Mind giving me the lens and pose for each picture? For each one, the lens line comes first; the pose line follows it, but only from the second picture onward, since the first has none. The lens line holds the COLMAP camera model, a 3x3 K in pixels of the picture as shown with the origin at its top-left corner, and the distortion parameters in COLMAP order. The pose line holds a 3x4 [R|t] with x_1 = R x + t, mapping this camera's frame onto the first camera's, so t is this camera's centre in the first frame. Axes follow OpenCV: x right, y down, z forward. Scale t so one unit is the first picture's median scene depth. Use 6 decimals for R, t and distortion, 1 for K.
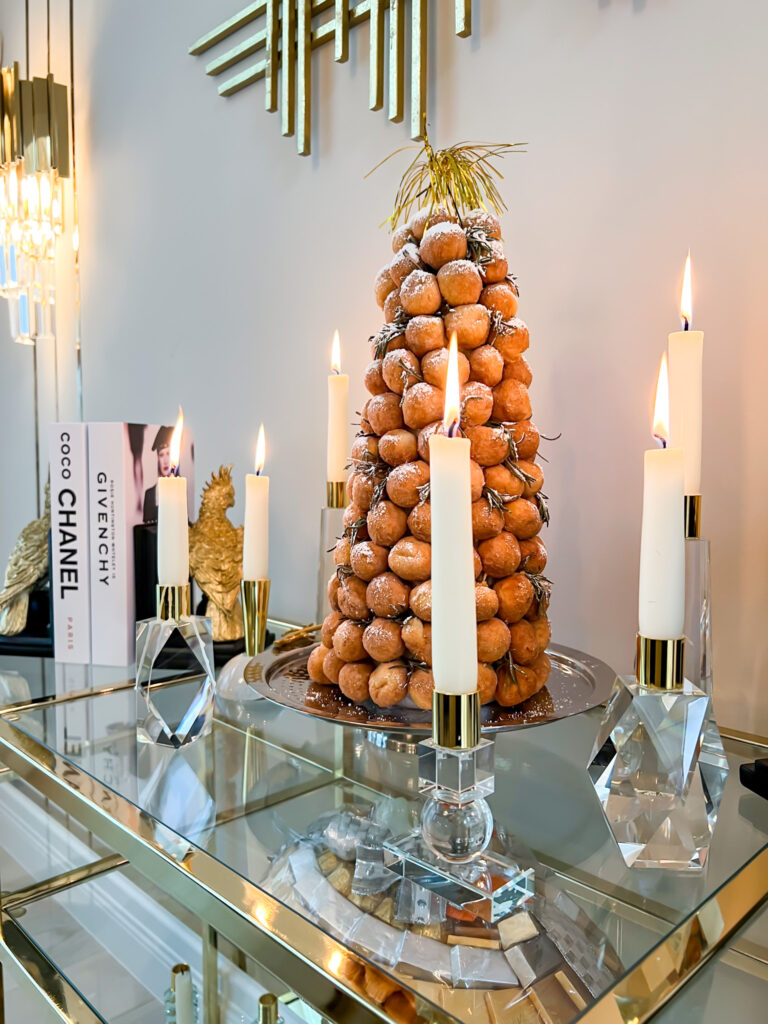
lens RADIAL K [[751.4, 0, 384.0], [0, 751.4, 512.0], [0, 0, 1]] dist [0.027538, -0.076235]
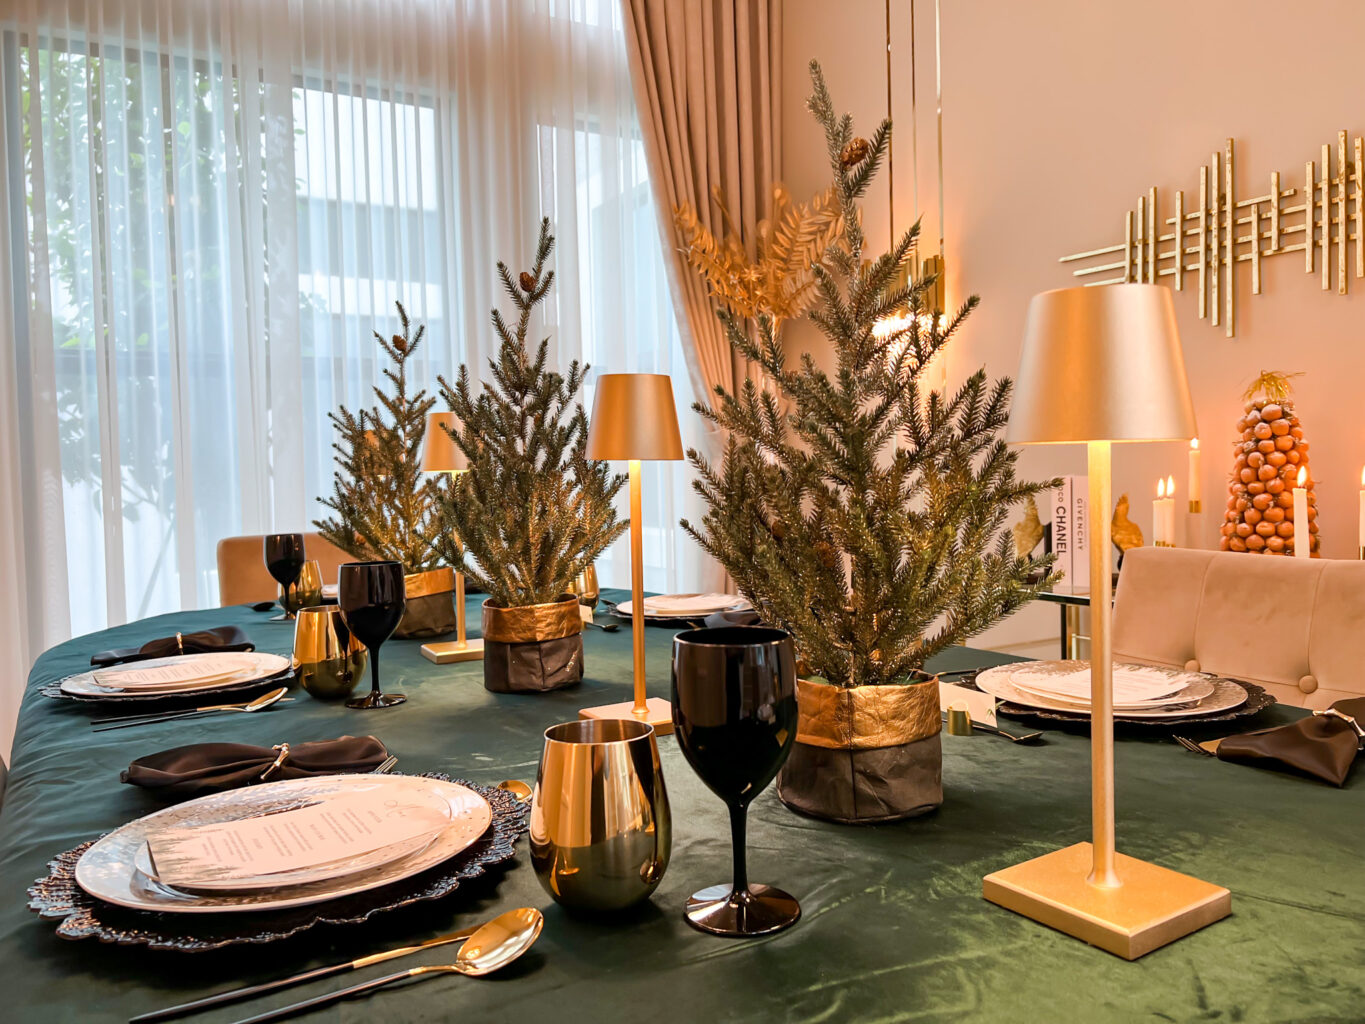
lens RADIAL K [[1001.6, 0, 682.5], [0, 1001.6, 512.0], [0, 0, 1]] dist [0.027538, -0.076235]
pose [[0.968985, -0.022142, -0.246127, -1.098785], [0.016830, 0.999578, -0.023664, 0.051120], [0.246547, 0.018788, 0.968949, -3.012687]]
